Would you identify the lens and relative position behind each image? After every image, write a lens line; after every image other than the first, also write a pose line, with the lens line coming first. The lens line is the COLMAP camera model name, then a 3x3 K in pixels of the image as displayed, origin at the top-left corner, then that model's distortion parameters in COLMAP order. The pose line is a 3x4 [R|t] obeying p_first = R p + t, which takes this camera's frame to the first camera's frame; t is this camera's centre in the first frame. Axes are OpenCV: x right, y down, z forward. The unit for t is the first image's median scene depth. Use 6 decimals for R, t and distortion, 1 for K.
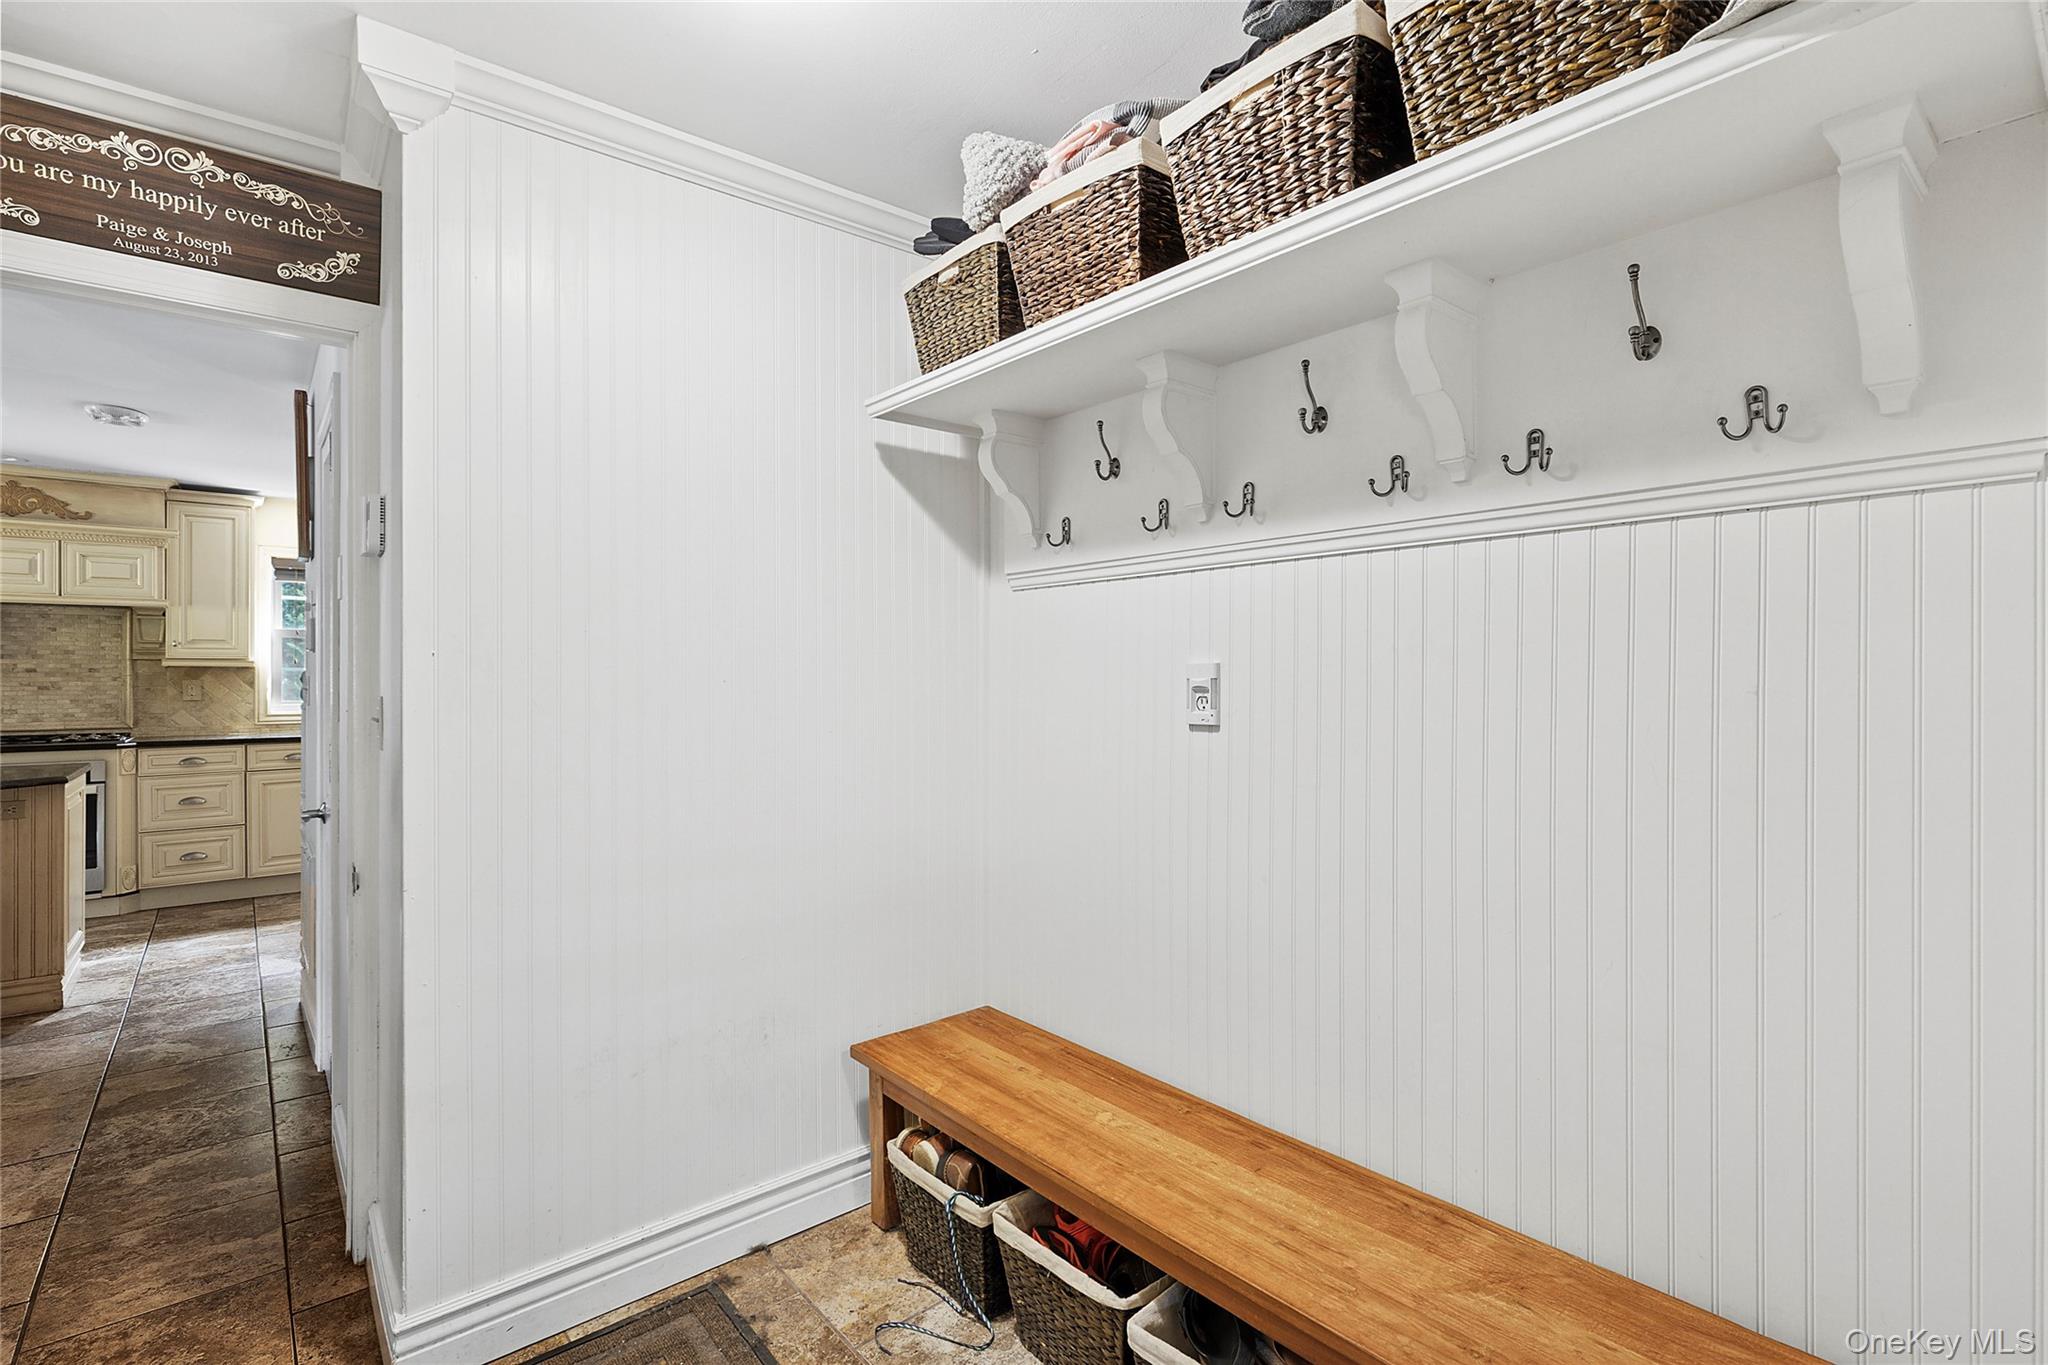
lens RADIAL K [[973.6, 0, 1027.7], [0, 973.6, 681.7], [0, 0, 1]] dist [0.001775, 0.000160]
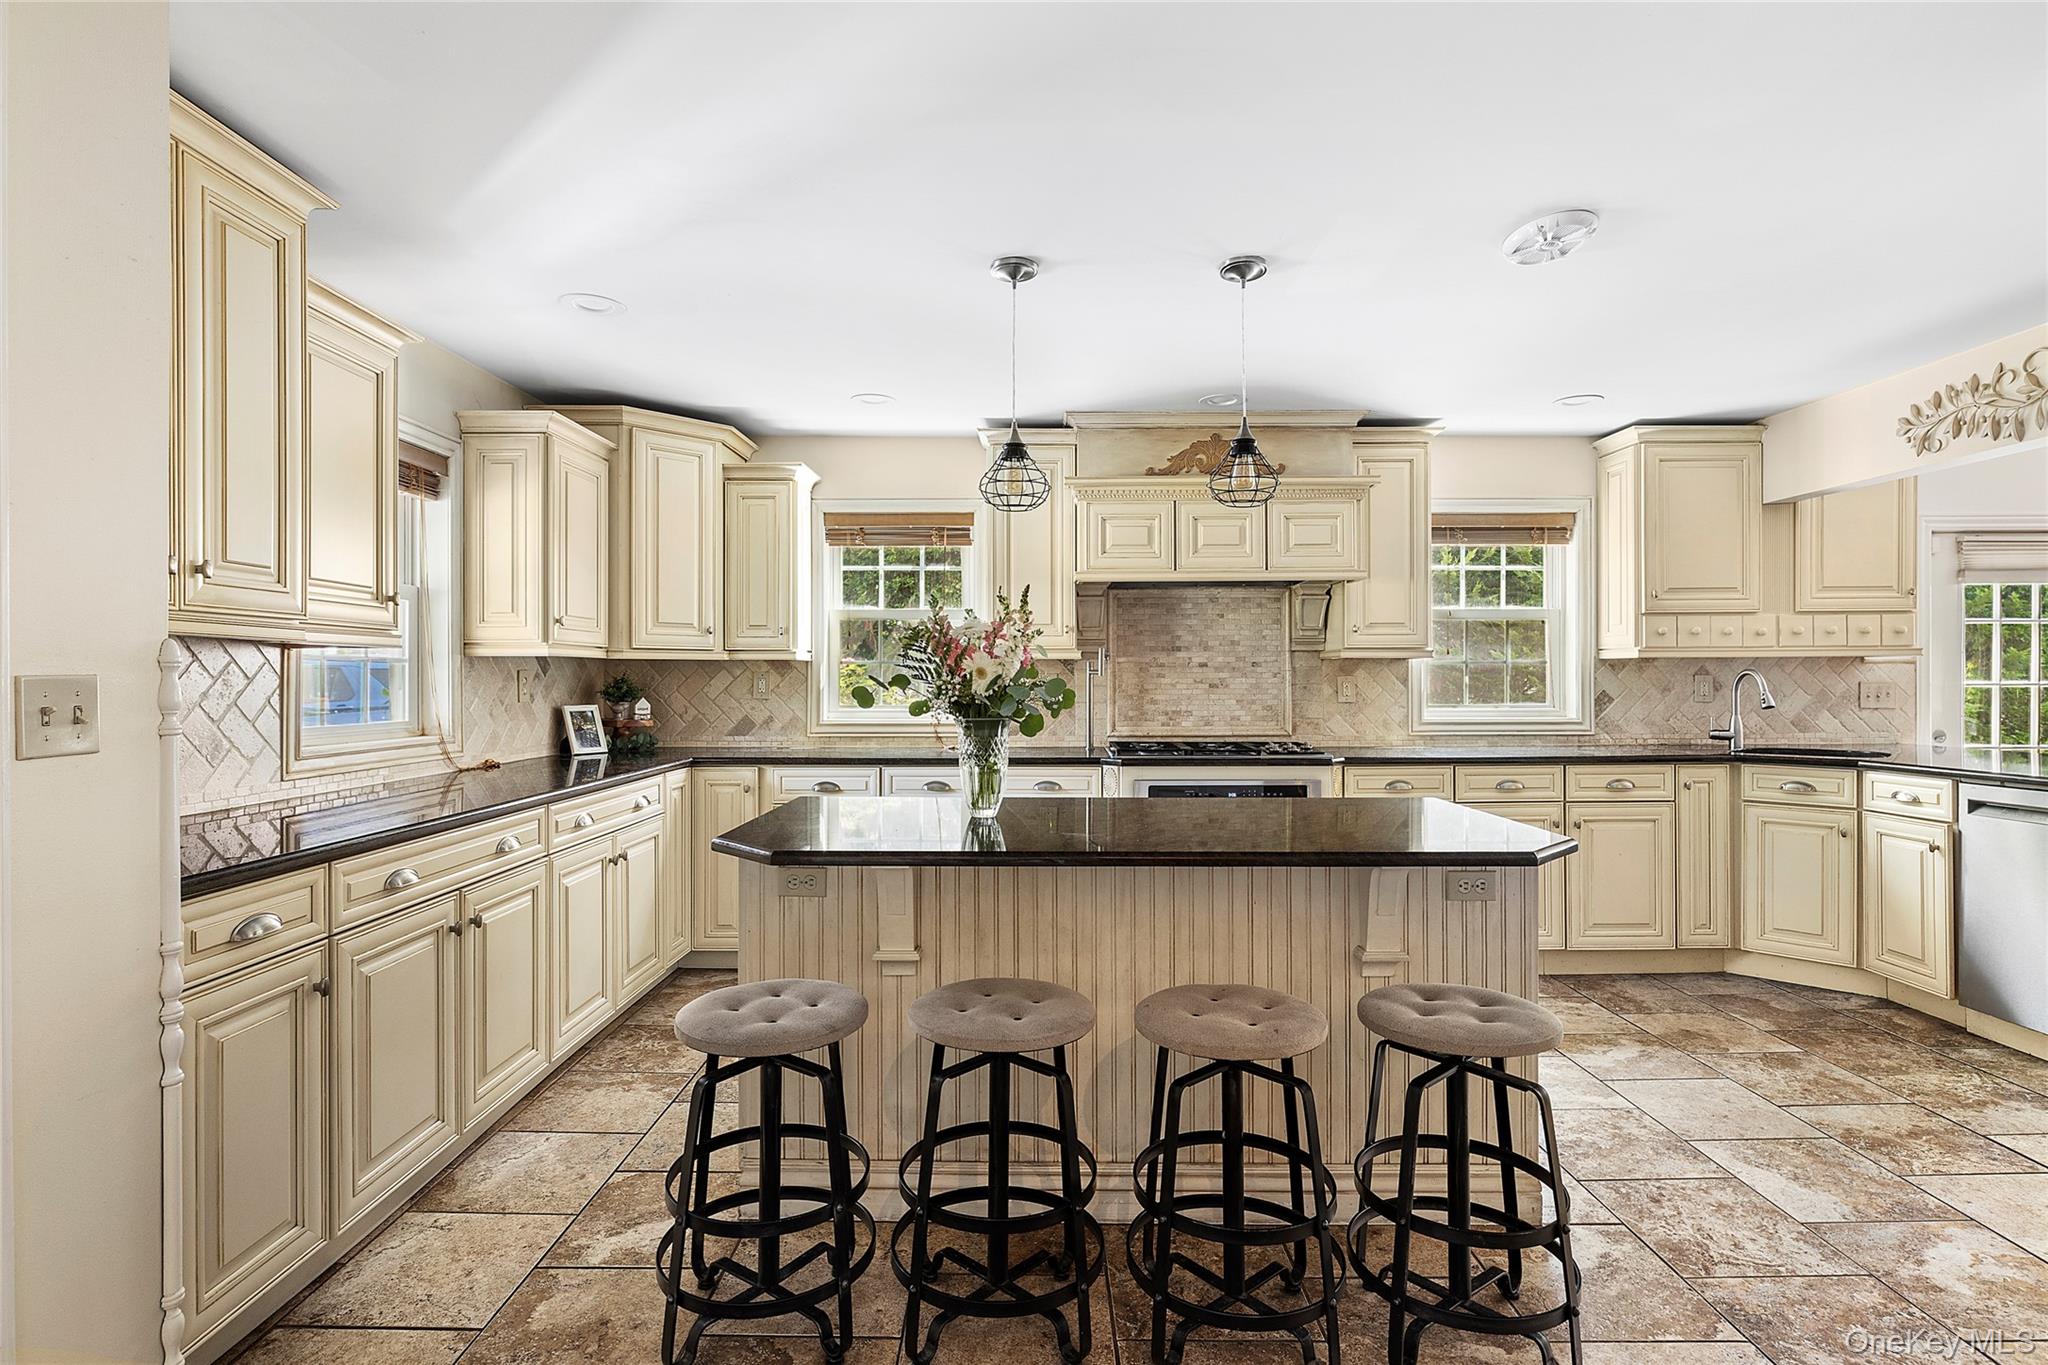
lens RADIAL K [[1036.4, 0, 1024.7], [0, 1036.4, 680.1], [0, 0, 1]] dist [0.001256, 0.000099]
pose [[0.761888, -0.001212, -0.647708, -0.541307], [0.000583, 0.999999, -0.001186, 0.002412], [0.647709, 0.000526, 0.761888, 0.208277]]
